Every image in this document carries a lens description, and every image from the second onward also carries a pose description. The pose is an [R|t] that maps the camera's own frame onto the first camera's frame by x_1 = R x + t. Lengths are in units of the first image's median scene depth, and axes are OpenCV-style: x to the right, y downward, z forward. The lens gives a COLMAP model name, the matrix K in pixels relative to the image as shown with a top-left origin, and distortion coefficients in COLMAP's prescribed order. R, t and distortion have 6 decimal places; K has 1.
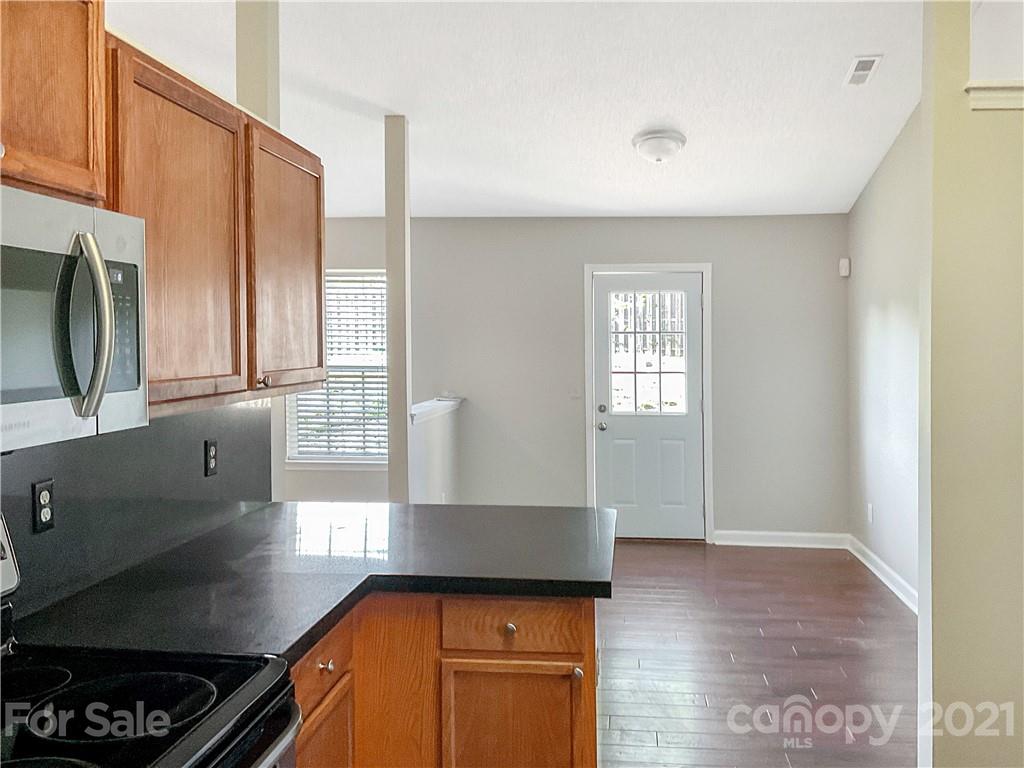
lens RADIAL K [[878.4, 0, 512.0], [0, 878.4, 384.0], [0, 0, 1]] dist [0.086445, -0.170517]
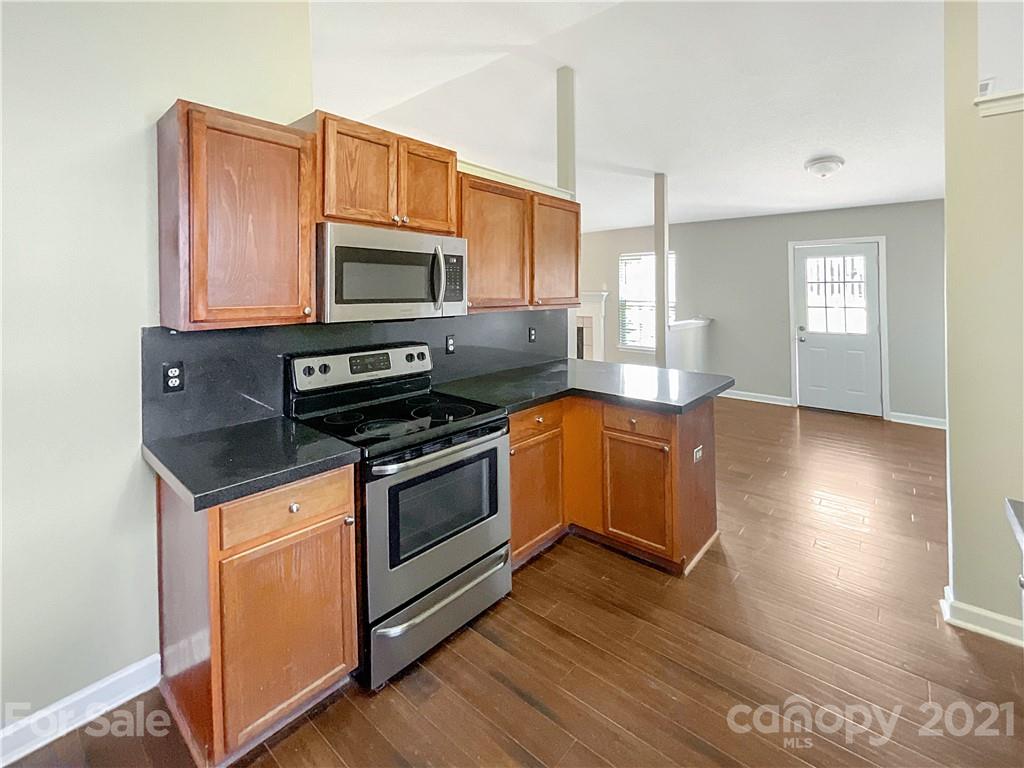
lens RADIAL K [[451.9, 0, 512.8], [0, 451.9, 329.1], [0, 0, 1]] dist [-0.002664, -0.000164]
pose [[0.812034, 0.045475, -0.581836, 0.268846], [-0.026511, 0.998805, 0.041065, 0.015023], [0.583008, -0.017921, 0.812269, -0.022281]]
